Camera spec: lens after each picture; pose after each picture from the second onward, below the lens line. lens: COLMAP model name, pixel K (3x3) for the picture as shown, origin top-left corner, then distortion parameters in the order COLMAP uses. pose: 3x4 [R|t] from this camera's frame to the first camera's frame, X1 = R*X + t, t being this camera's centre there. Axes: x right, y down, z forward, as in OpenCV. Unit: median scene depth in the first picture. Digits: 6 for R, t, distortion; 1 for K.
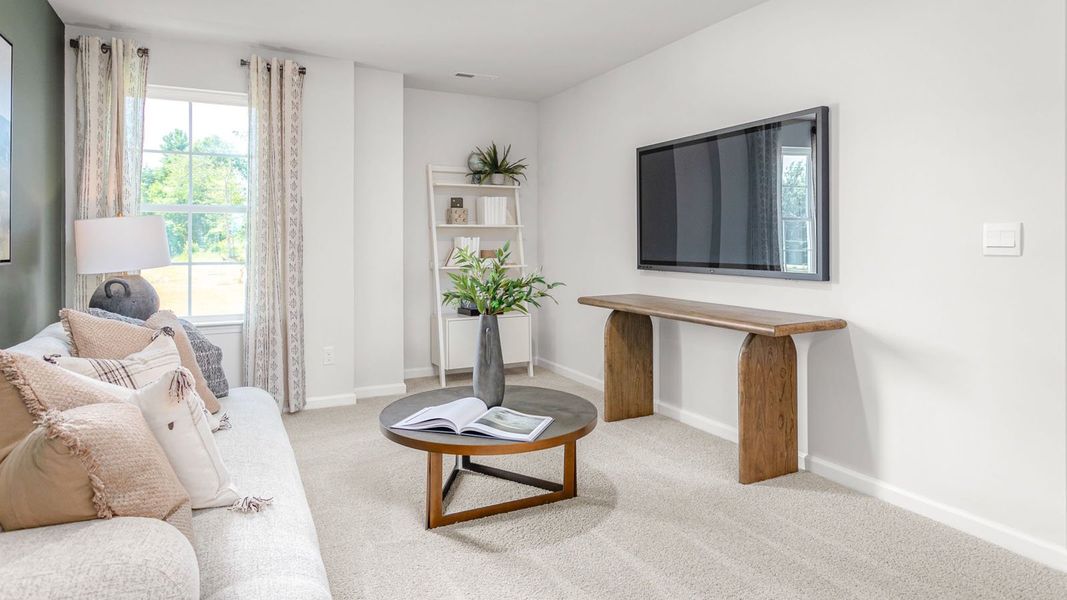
lens RADIAL K [[606.3, 0, 513.5], [0, 606.3, 243.6], [0, 0, 1]] dist [-0.002189, 0.001390]
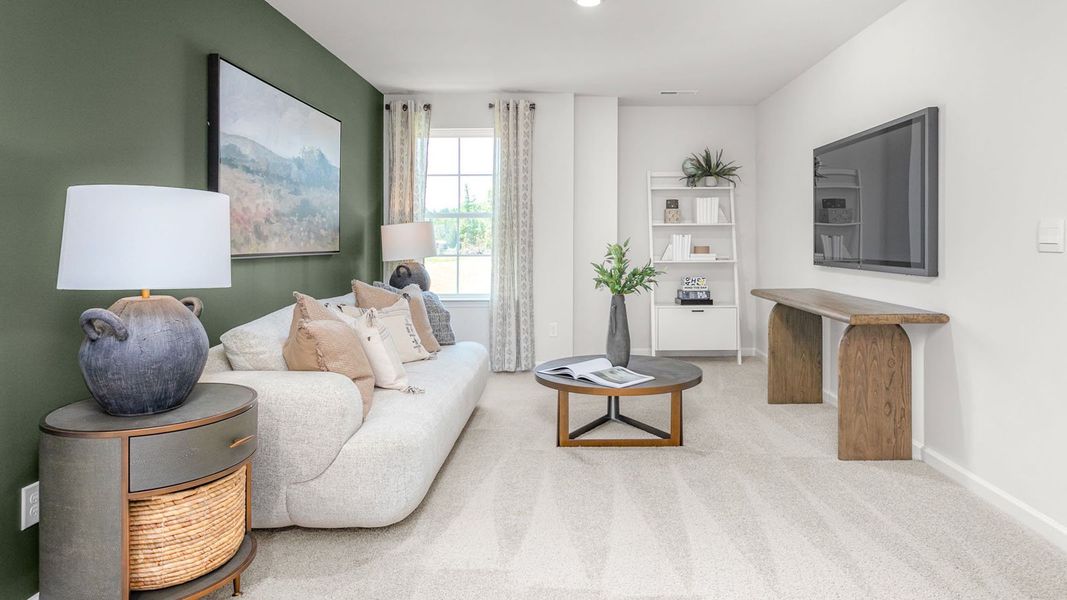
lens RADIAL K [[625.4, 0, 552.8], [0, 625.4, 239.9], [0, 0, 1]] dist [-0.003091, 0.000527]
pose [[0.892966, -0.001898, -0.450119, 0.314011], [0.001741, 0.999998, -0.000764, -0.000814], [0.450120, -0.000101, 0.892968, -0.181248]]
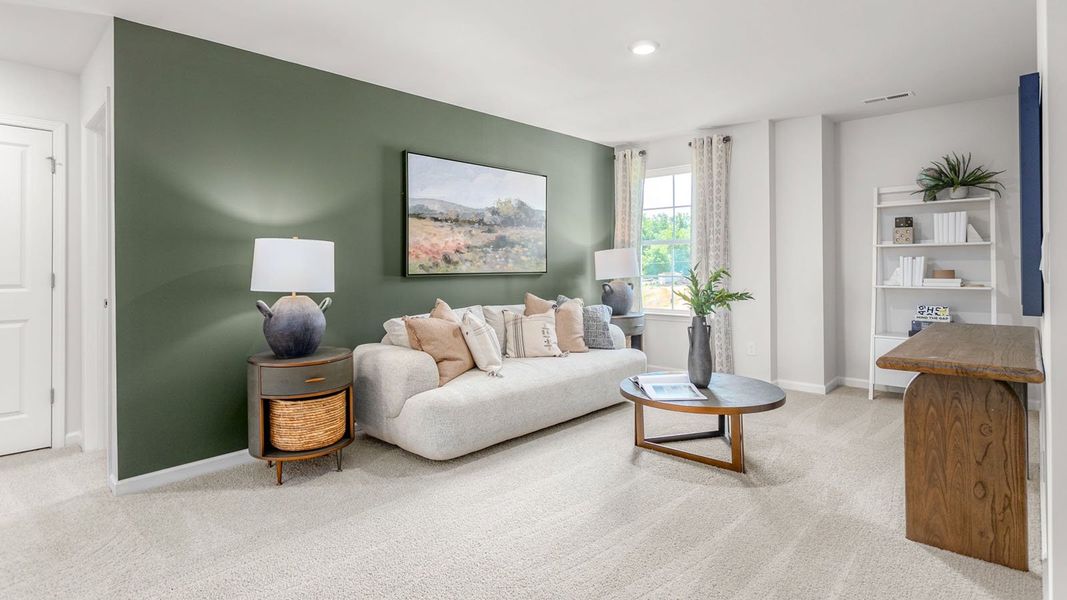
lens RADIAL K [[528.0, 0, 532.7], [0, 528.0, 258.3], [0, 0, 1]] dist [0.000173, 0.000632]
pose [[0.367459, -0.010139, -0.929984, 0.666027], [0.004495, 0.999948, -0.009125, -0.003886], [0.930029, -0.000827, 0.367486, 0.156743]]
